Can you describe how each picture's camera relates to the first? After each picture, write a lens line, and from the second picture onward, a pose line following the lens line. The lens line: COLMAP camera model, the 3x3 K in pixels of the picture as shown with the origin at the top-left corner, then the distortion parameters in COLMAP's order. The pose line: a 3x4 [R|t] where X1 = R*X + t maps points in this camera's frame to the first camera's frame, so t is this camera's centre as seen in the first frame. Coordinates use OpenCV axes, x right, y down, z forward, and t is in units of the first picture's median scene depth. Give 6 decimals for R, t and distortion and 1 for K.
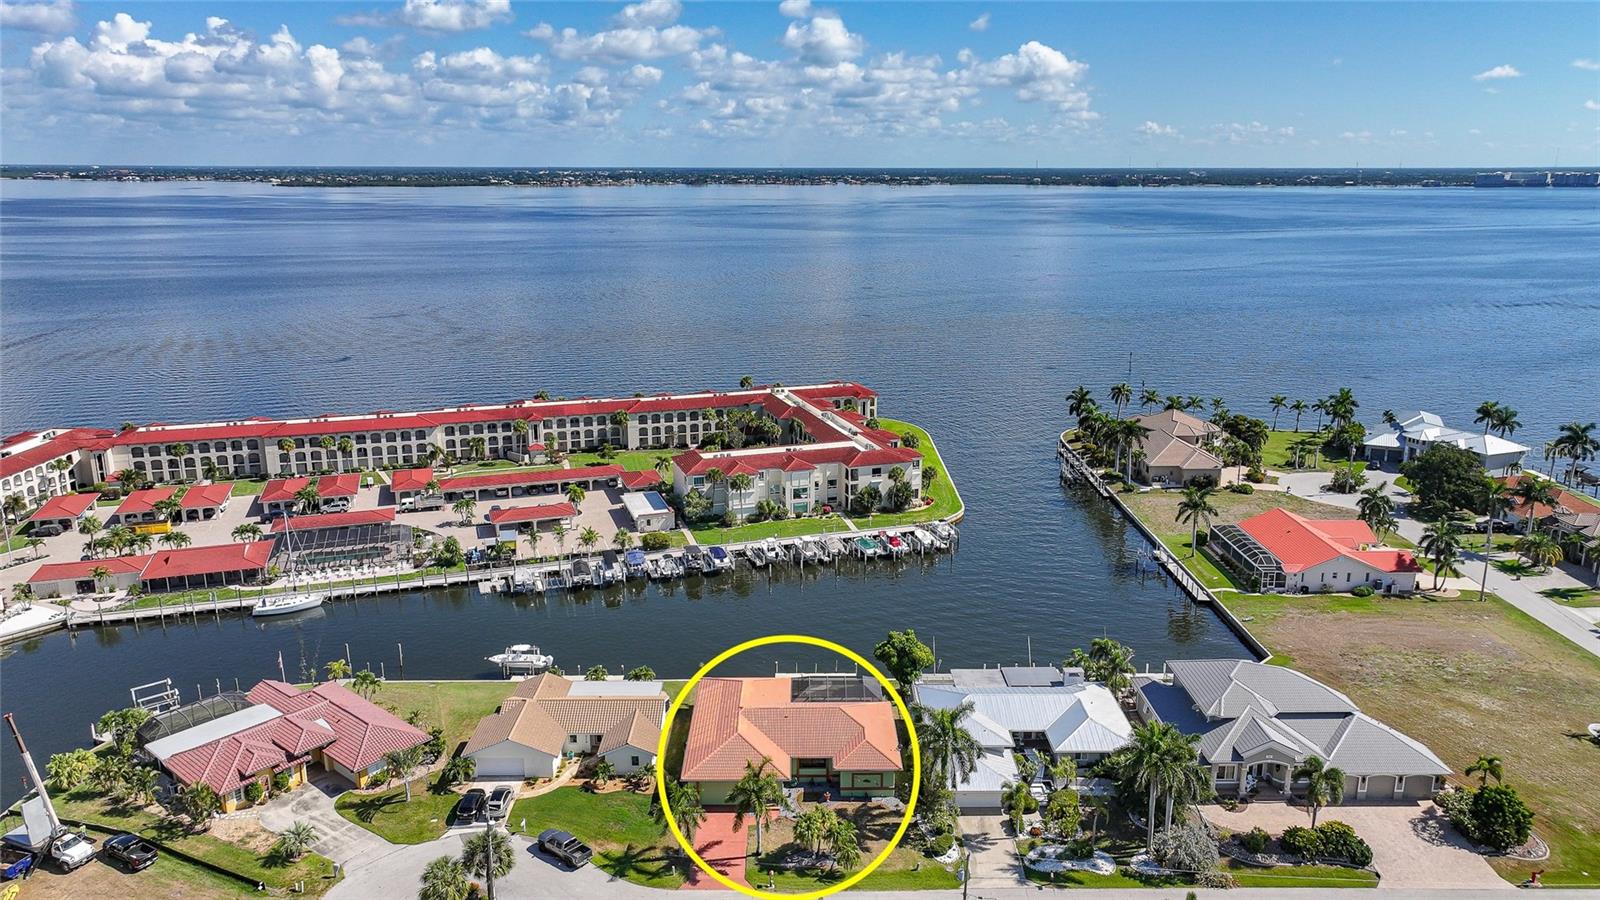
lens RADIAL K [[1117.0, 0, 805.8], [0, 1117.0, 457.5], [0, 0, 1]] dist [0.005246, 0.003646]
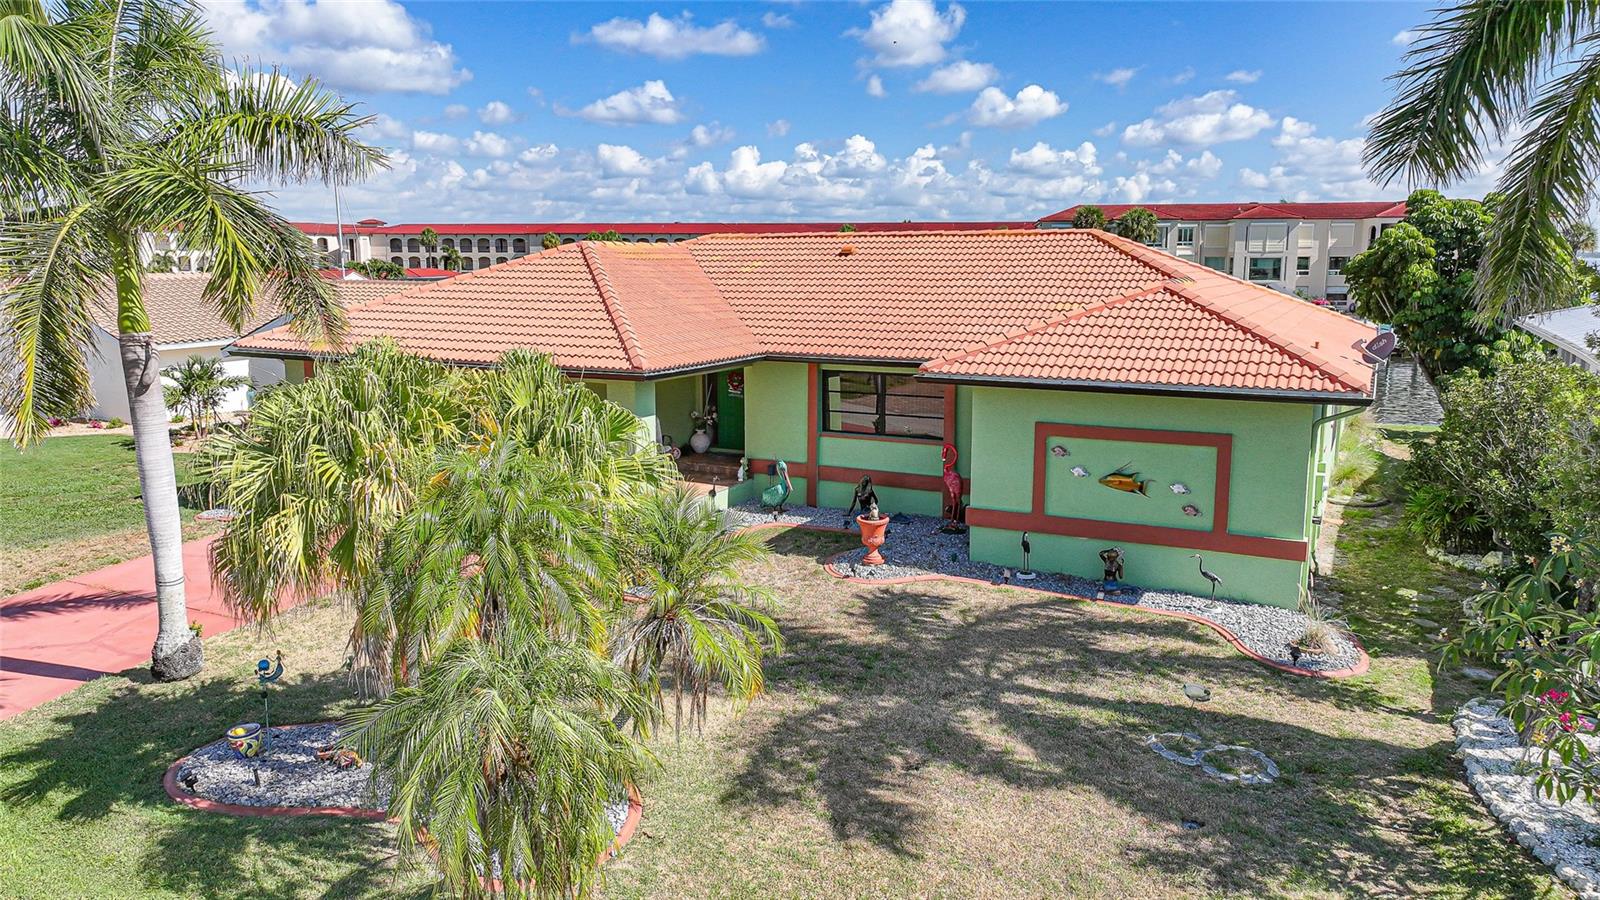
lens RADIAL K [[1122.1, 0, 806.7], [0, 1122.1, 447.9], [0, 0, 1]] dist [-0.005964, 0.023418]
pose [[0.886513, 0.076834, -0.456280, 0.077729], [-0.116809, 0.991339, -0.060017, 0.265272], [0.447717, 0.106504, 0.887810, 0.738276]]
